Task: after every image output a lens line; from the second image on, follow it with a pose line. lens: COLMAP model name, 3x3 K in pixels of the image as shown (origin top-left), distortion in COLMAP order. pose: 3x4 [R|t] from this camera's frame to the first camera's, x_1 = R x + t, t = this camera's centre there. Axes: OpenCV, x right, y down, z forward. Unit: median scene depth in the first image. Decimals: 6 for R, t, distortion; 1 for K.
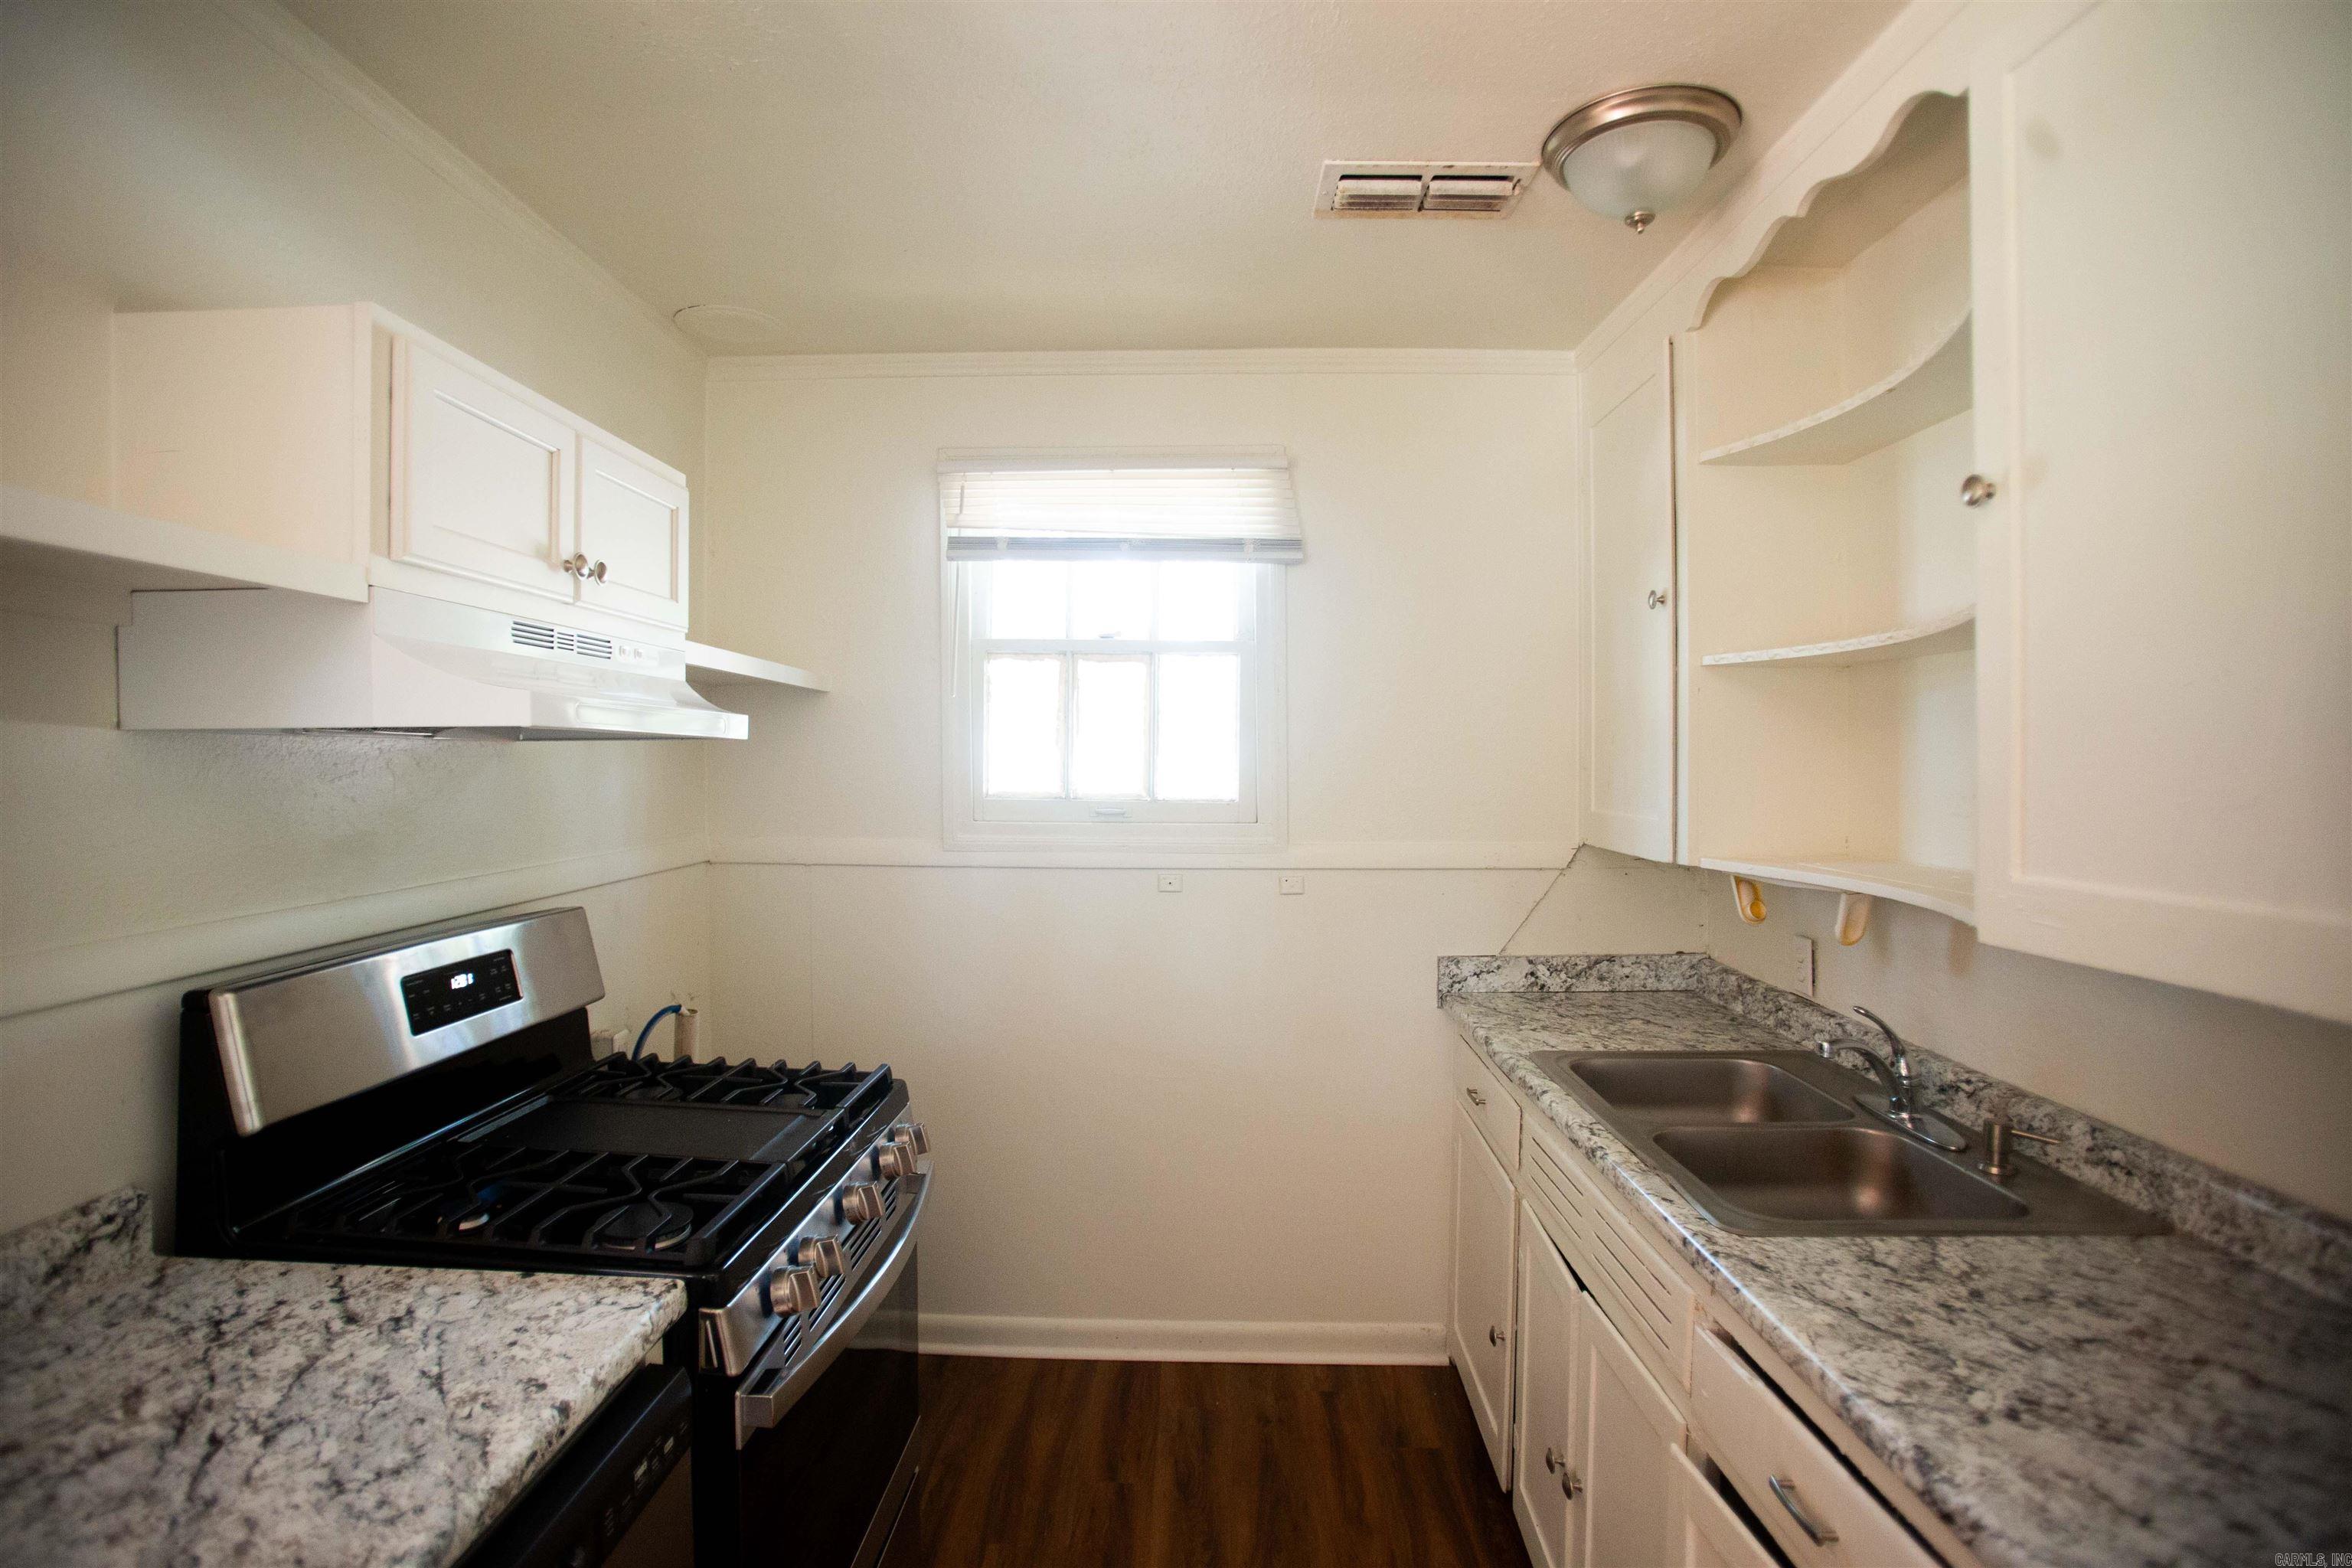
lens RADIAL K [[1146.8, 0, 1153.6], [0, 1146.8, 772.7], [0, 0, 1]] dist [-0.082136, 0.027962]
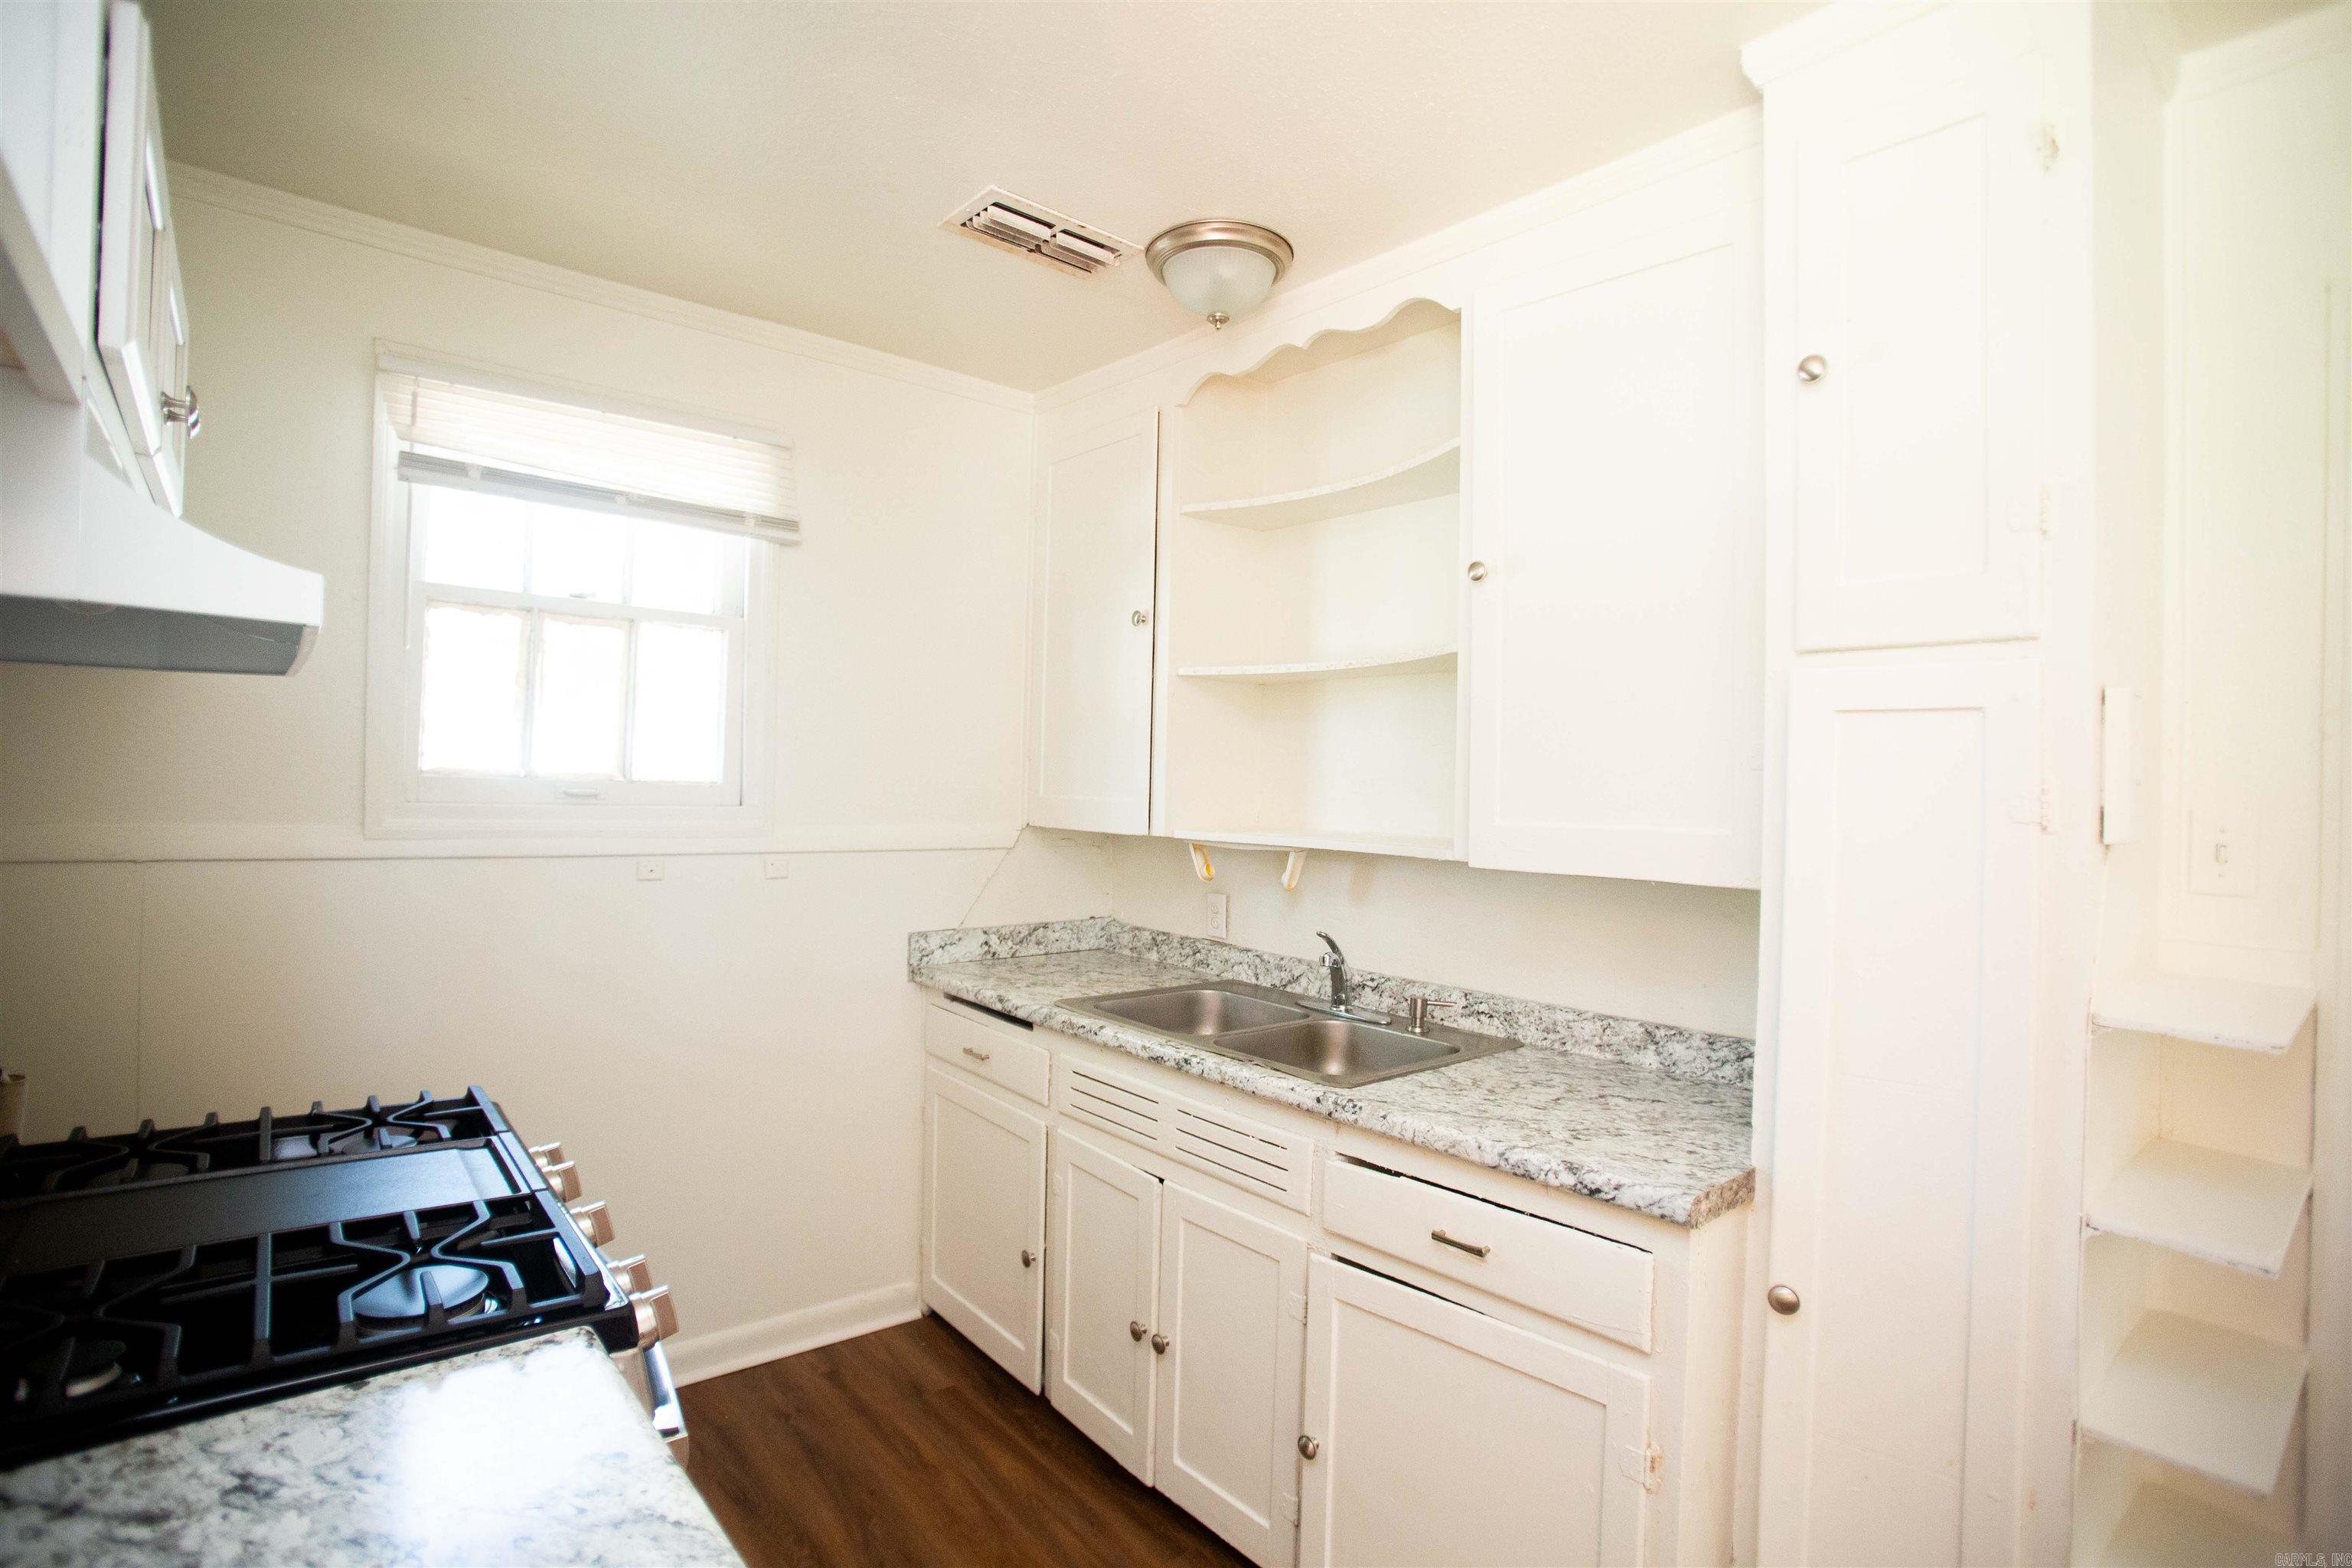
lens RADIAL K [[1146.8, 0, 1167.6], [0, 1146.8, 774.1], [0, 0, 1]] dist [-0.082136, 0.027962]
pose [[0.741575, 0.020592, 0.670553, -0.367908], [-0.014950, 0.999788, -0.014169, 0.032077], [-0.670703, 0.000482, 0.741726, 0.065468]]
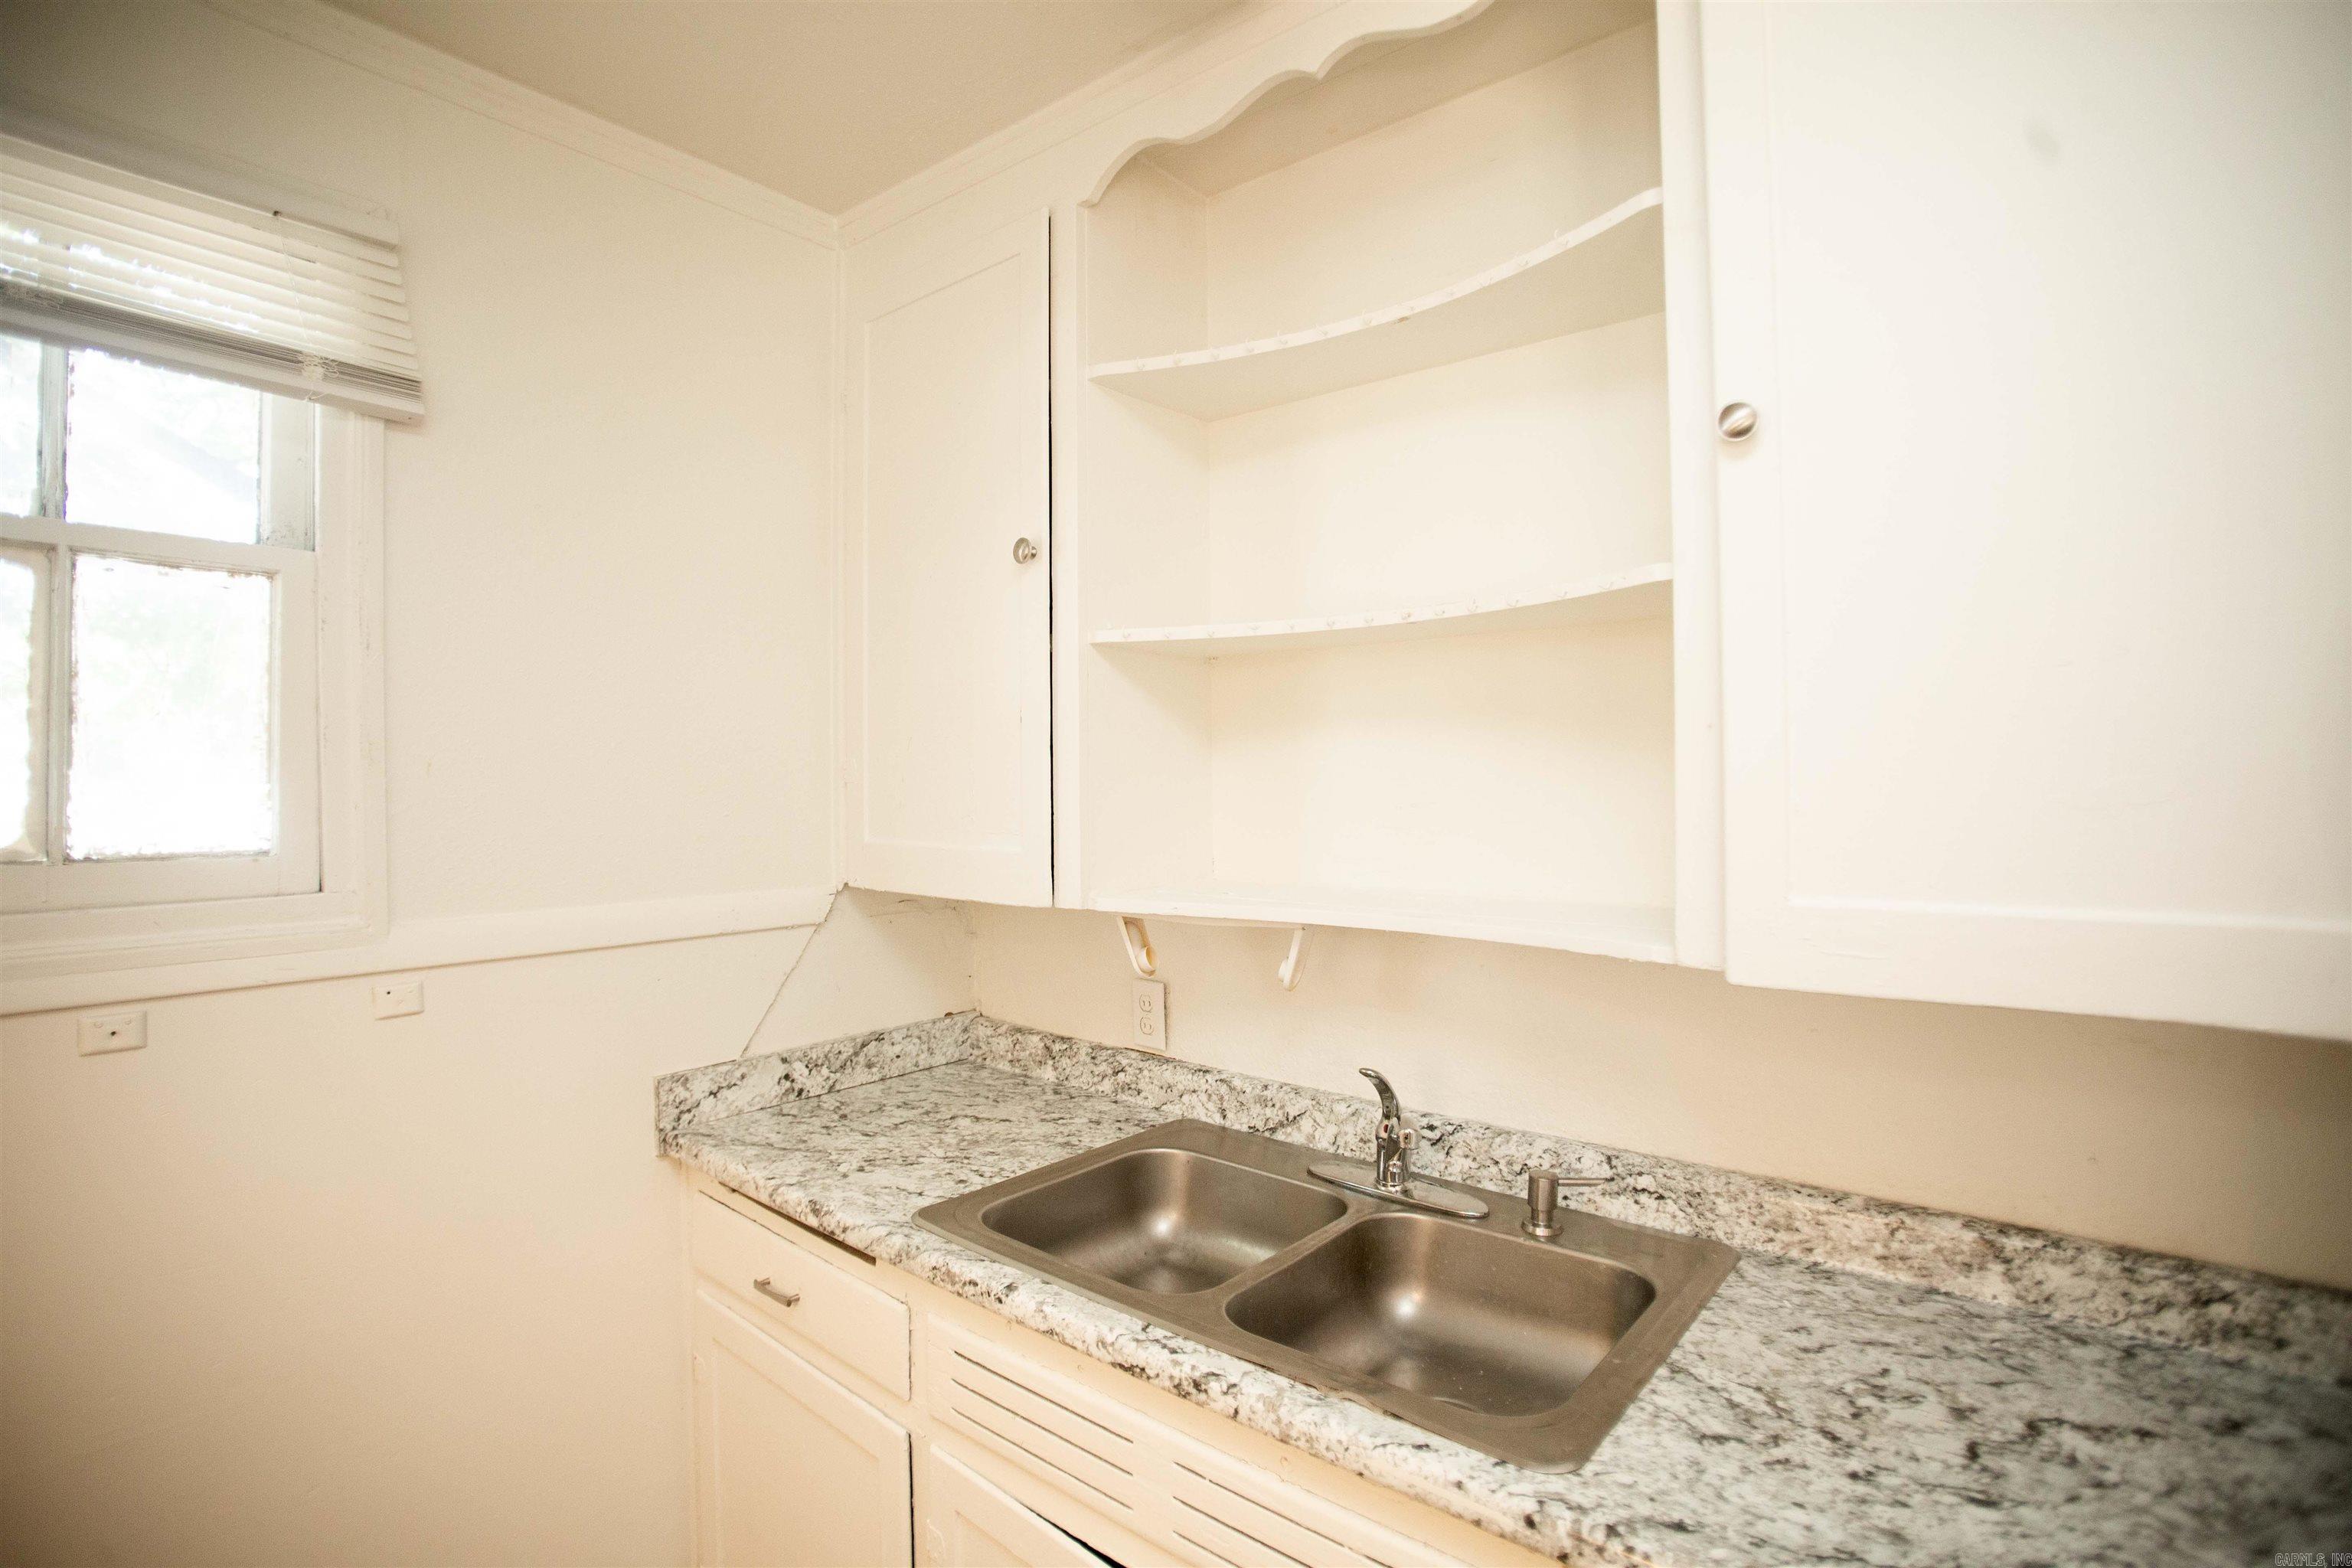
lens RADIAL K [[1146.8, 0, 1169.4], [0, 1146.8, 781.2], [0, 0, 1]] dist [-0.082136, 0.027962]
pose [[0.619357, -0.009867, 0.785048, -0.085989], [0.017915, 0.999838, -0.001567, -0.000539], [-0.784905, 0.015035, 0.619433, 0.482379]]
